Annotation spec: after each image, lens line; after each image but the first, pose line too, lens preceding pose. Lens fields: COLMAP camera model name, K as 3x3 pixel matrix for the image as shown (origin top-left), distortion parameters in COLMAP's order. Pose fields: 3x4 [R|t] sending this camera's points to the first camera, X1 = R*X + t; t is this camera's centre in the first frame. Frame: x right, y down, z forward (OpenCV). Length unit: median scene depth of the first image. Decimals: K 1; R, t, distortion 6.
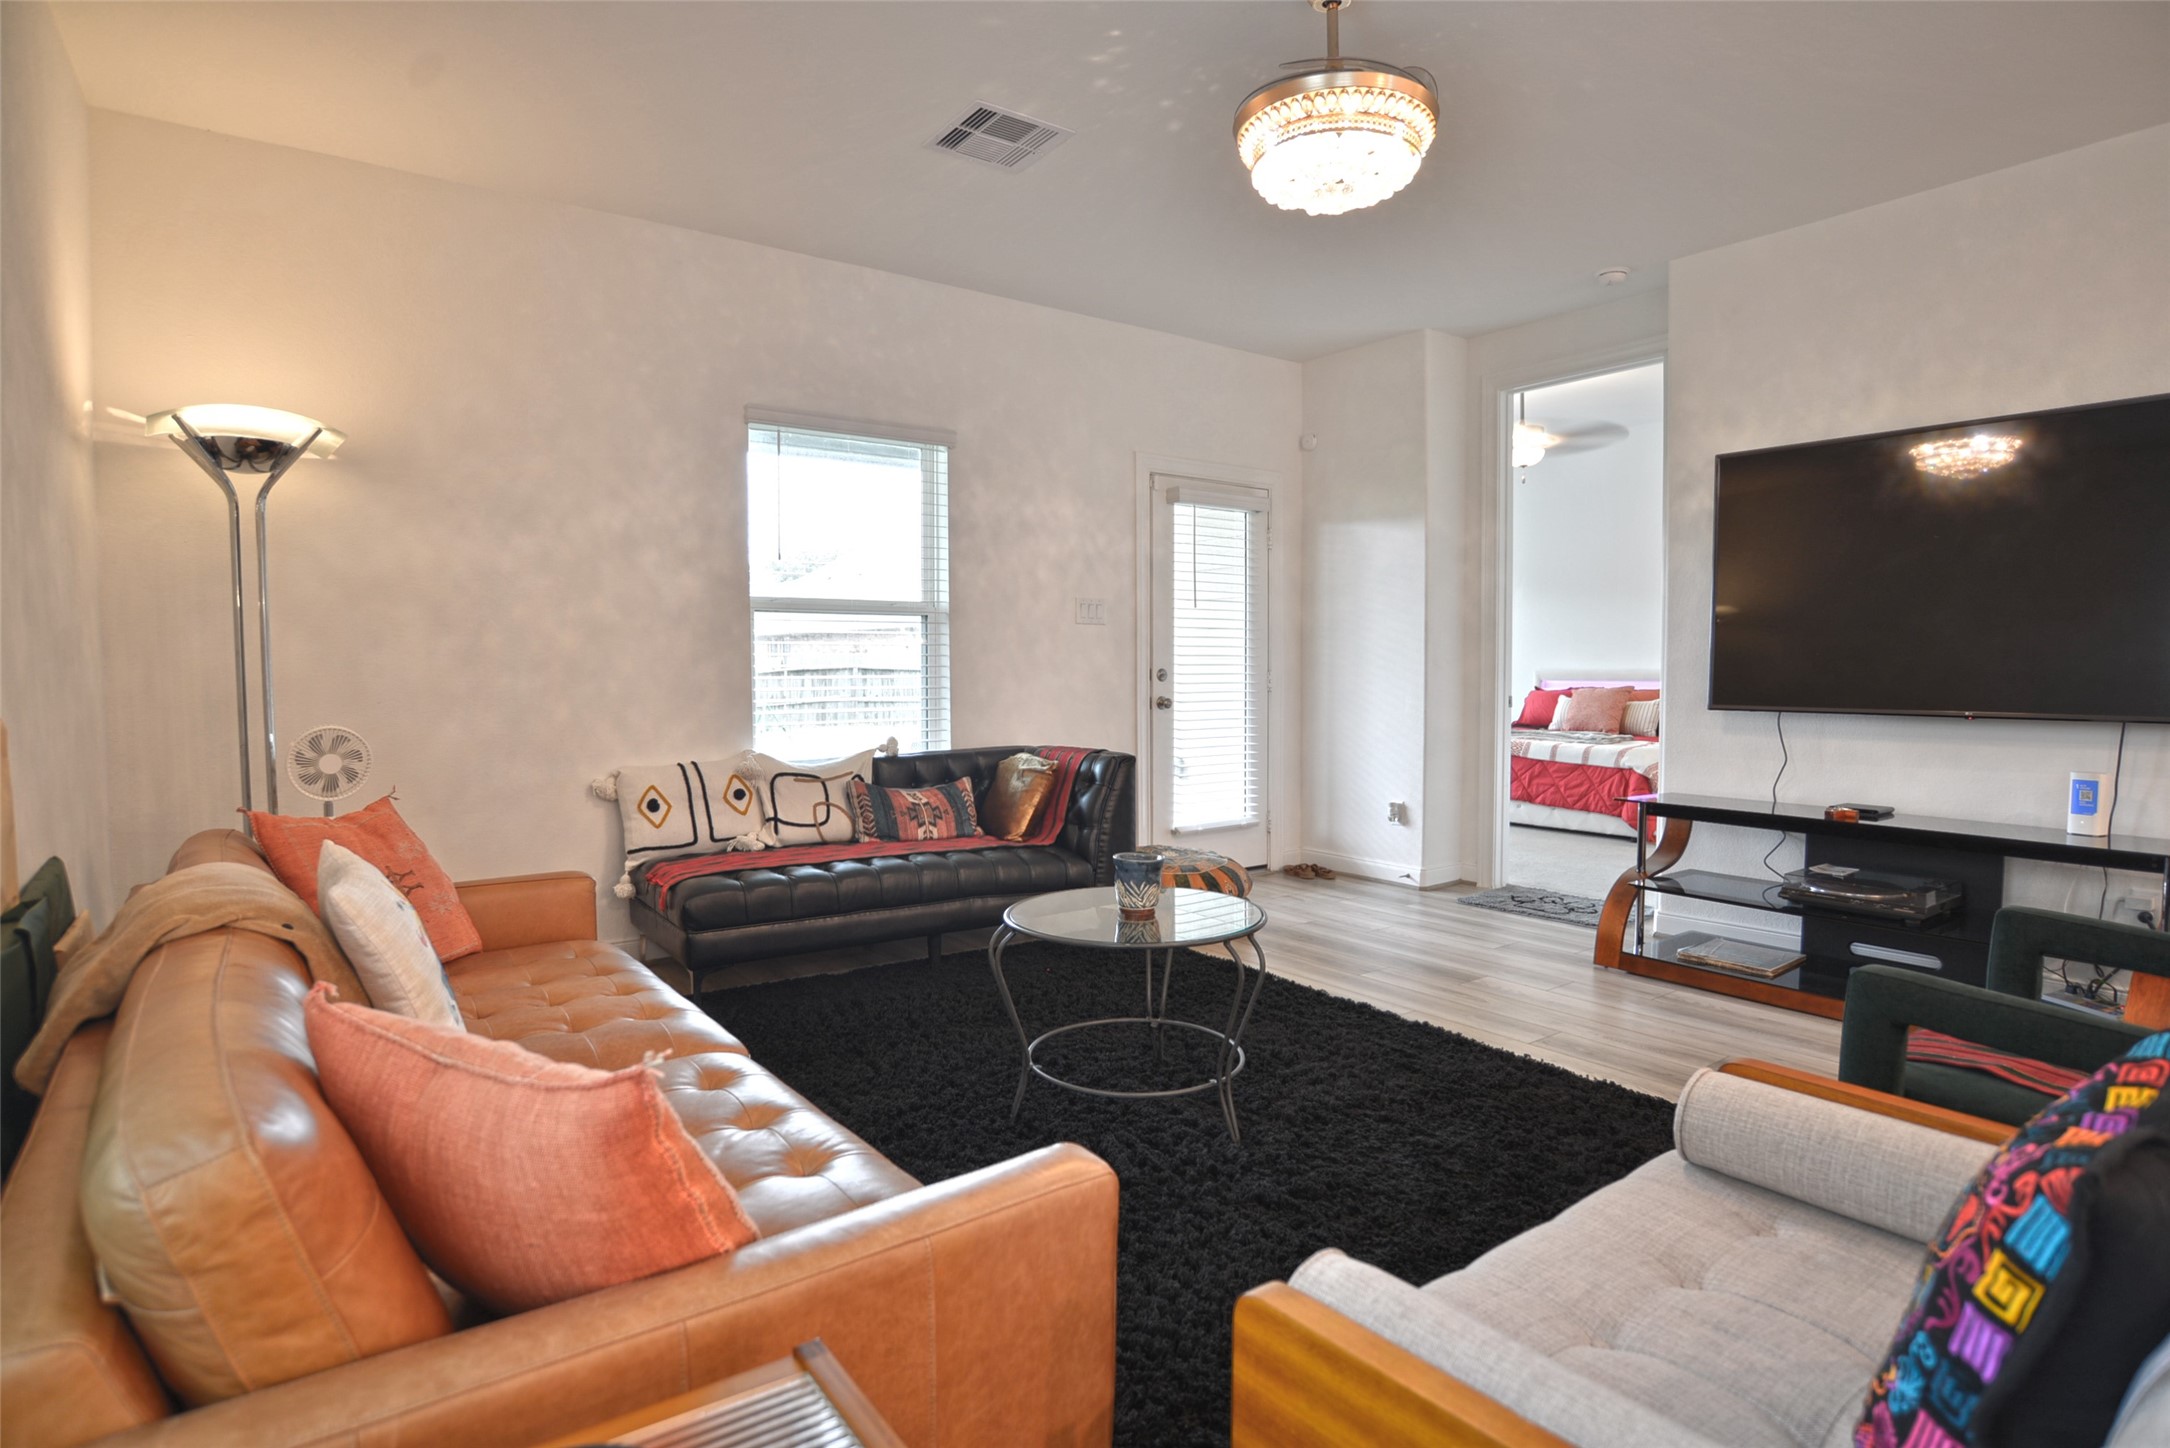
lens RADIAL K [[1117.4, 0, 1061.3], [0, 1117.4, 725.2], [0, 0, 1]] dist [-0.066329, 0.024172]
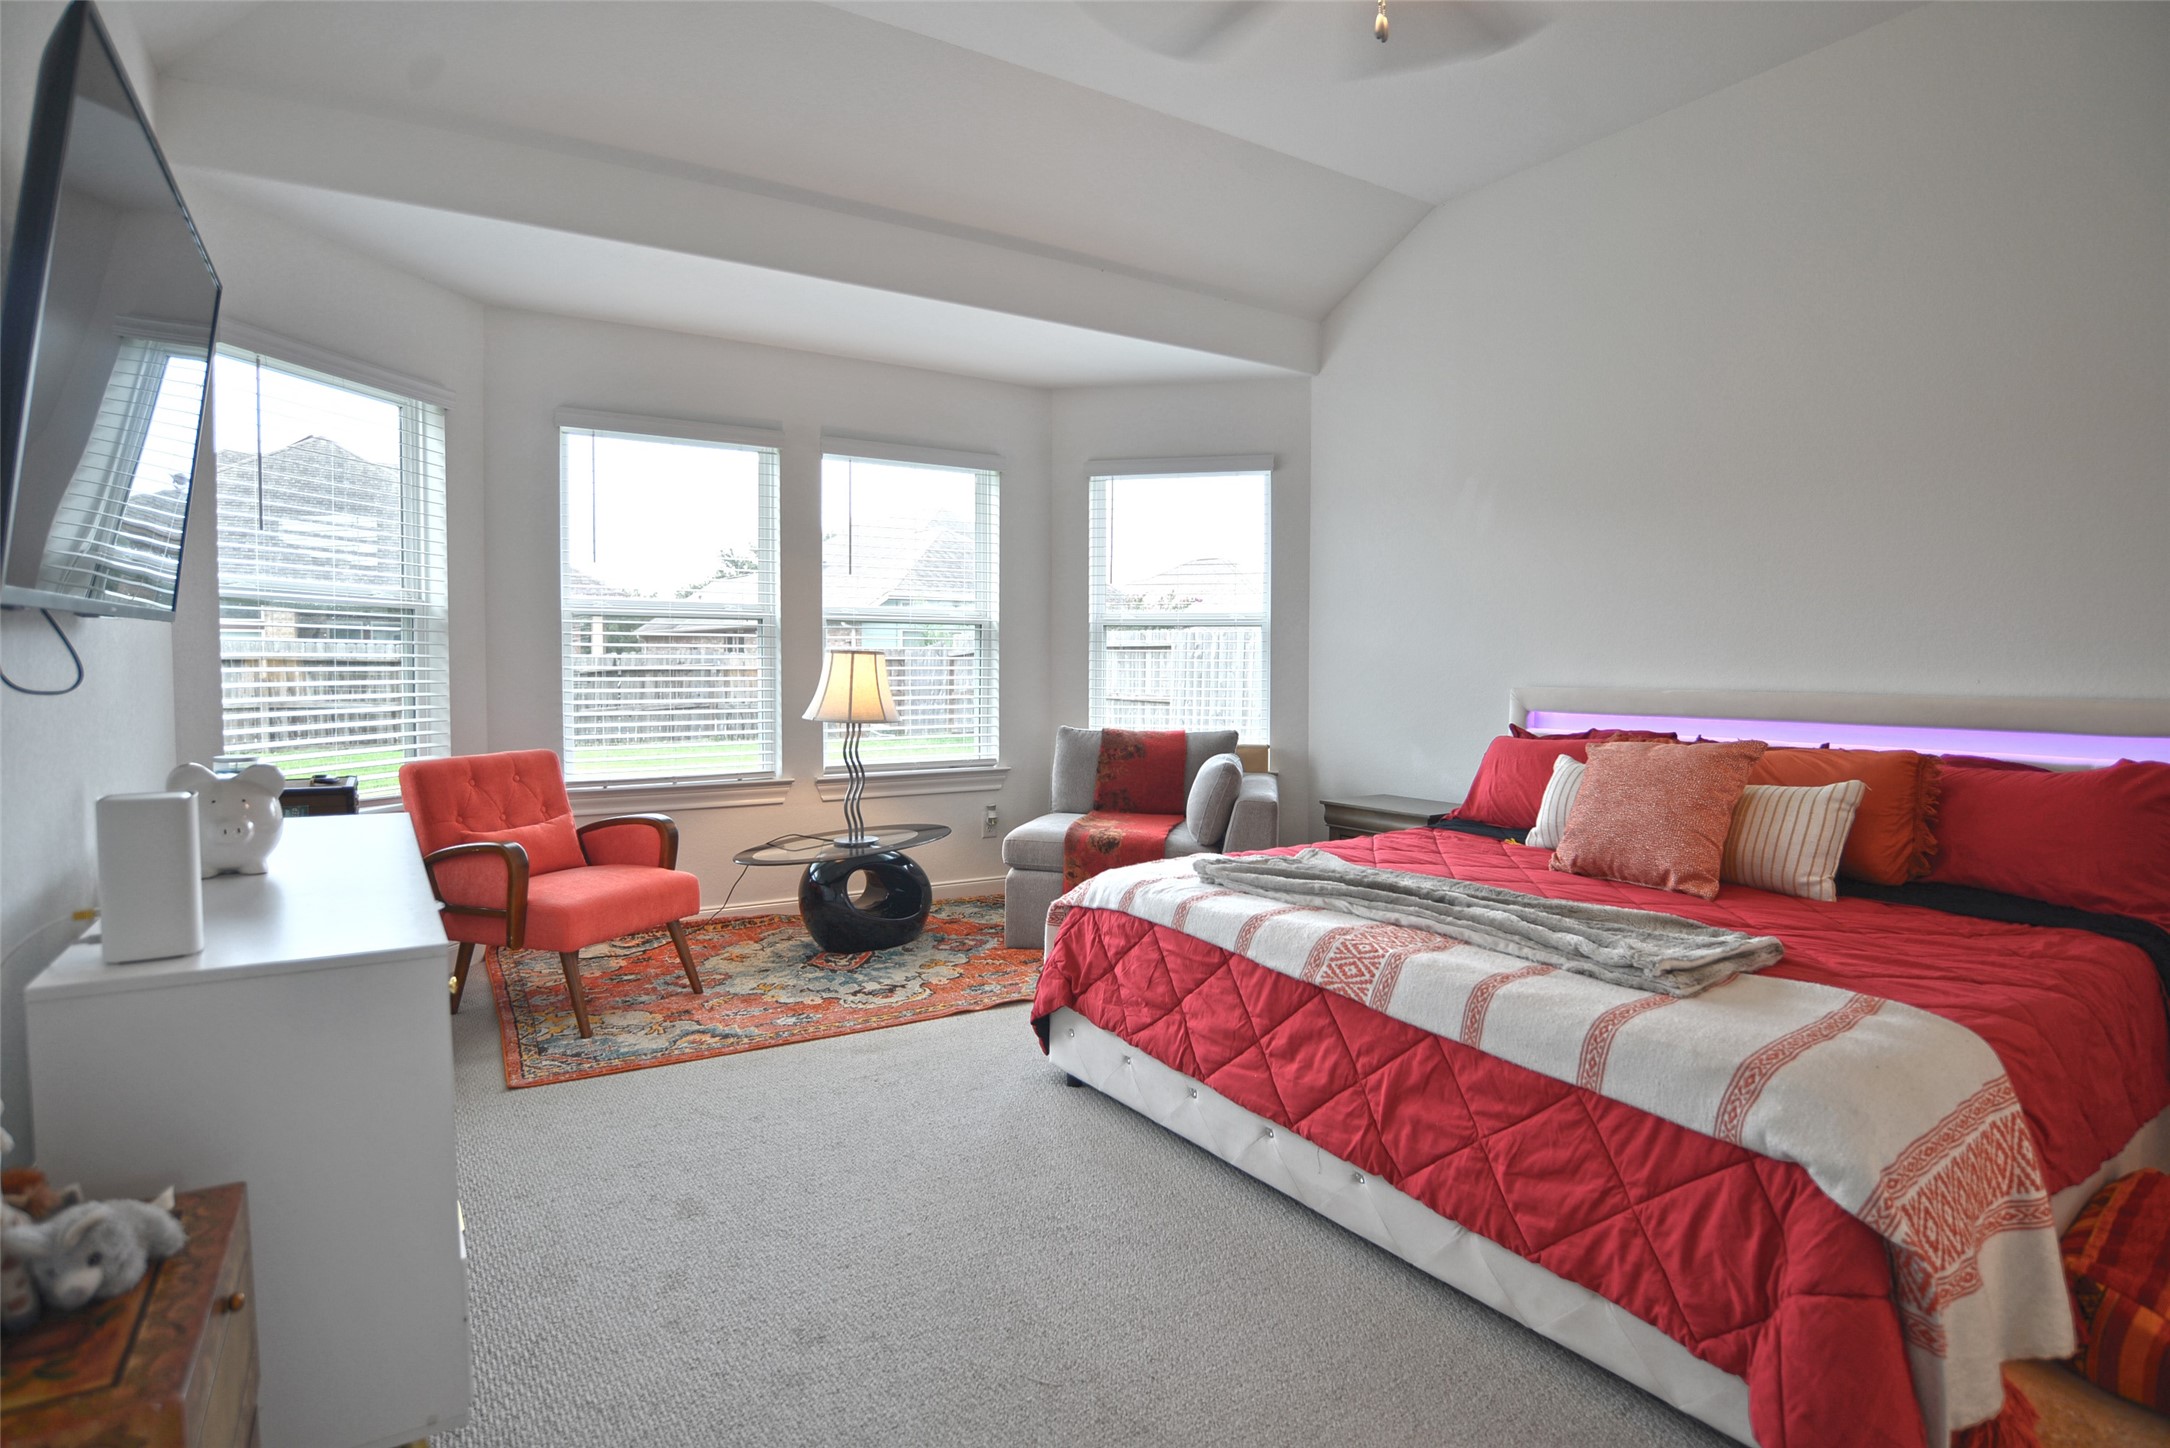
lens RADIAL K [[1117.4, 0, 1080.8], [0, 1117.4, 726.2], [0, 0, 1]] dist [-0.066329, 0.024172]
pose [[0.999251, 0.012260, -0.036700, 0.355251], [-0.012258, 0.999925, 0.000294, -0.041425], [0.036700, 0.000157, 0.999326, 0.722515]]
